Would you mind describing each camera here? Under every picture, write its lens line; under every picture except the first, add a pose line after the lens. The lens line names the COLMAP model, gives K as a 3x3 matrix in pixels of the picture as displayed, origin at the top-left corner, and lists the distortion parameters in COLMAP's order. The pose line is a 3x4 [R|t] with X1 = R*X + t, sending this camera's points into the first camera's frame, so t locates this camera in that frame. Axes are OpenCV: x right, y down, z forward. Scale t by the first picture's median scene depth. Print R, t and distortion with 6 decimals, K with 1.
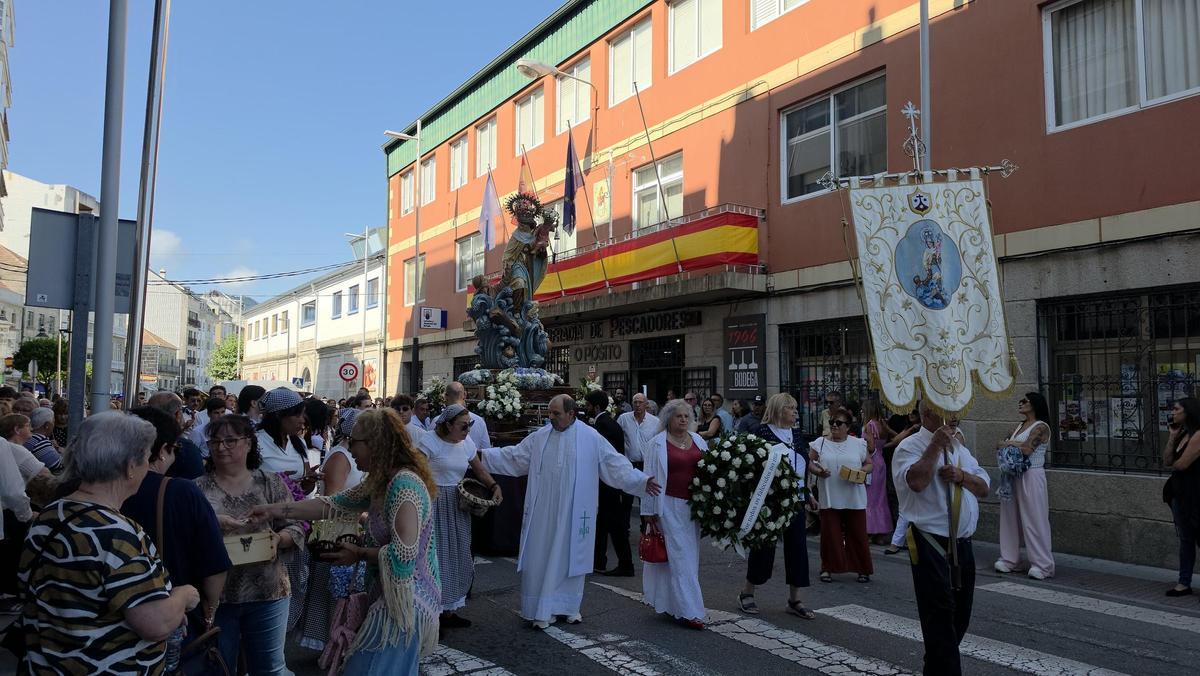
lens RADIAL K [[873.7, 0, 590.5], [0, 873.7, 371.2], [0, 0, 1]] dist [0.036538, -0.024338]
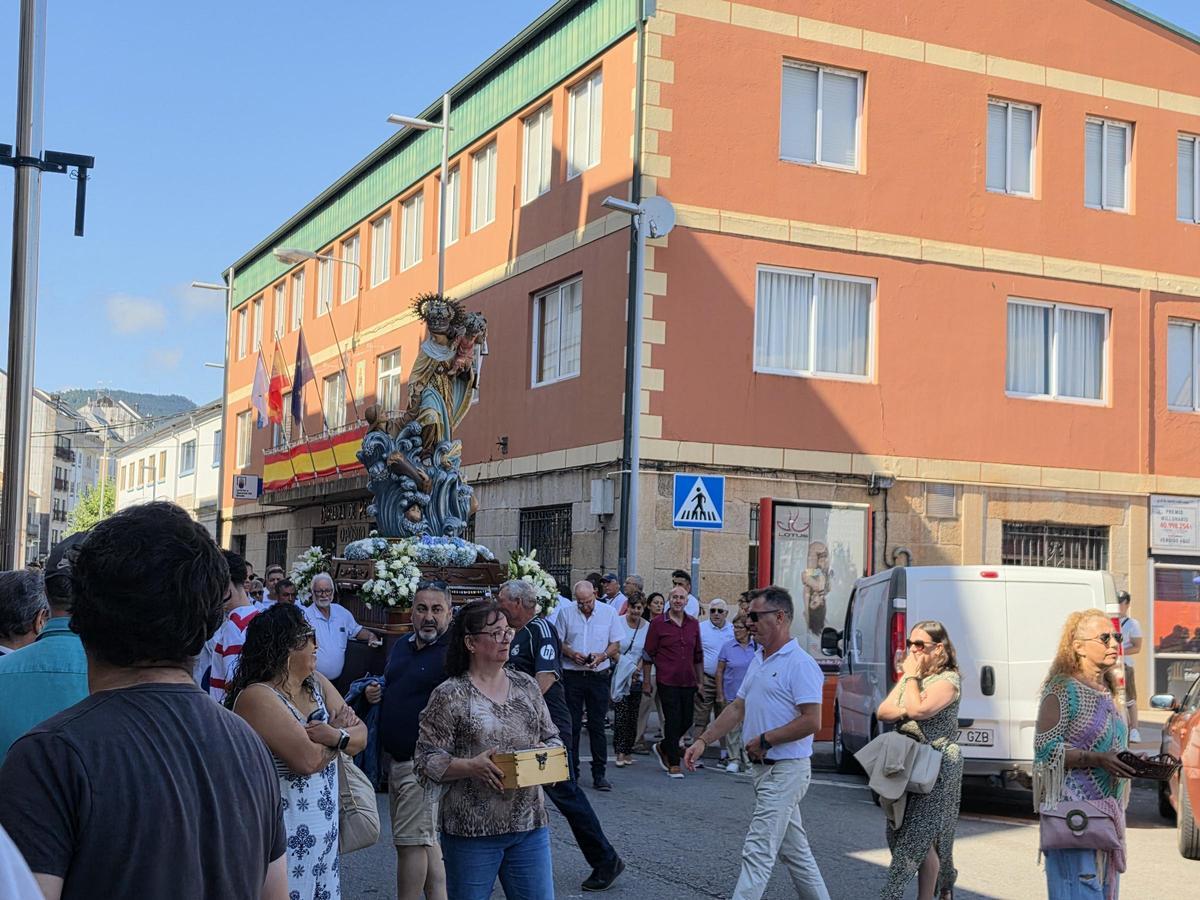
lens RADIAL K [[1658.6, 0, 568.6], [0, 1658.6, 474.1], [0, 0, 1]] dist [0.043758, 0.000000]
pose [[0.988983, -0.000224, -0.148032, 0.267193], [-0.004076, 0.999578, -0.028746, -0.017103], [0.147976, 0.029033, 0.988565, -0.427173]]
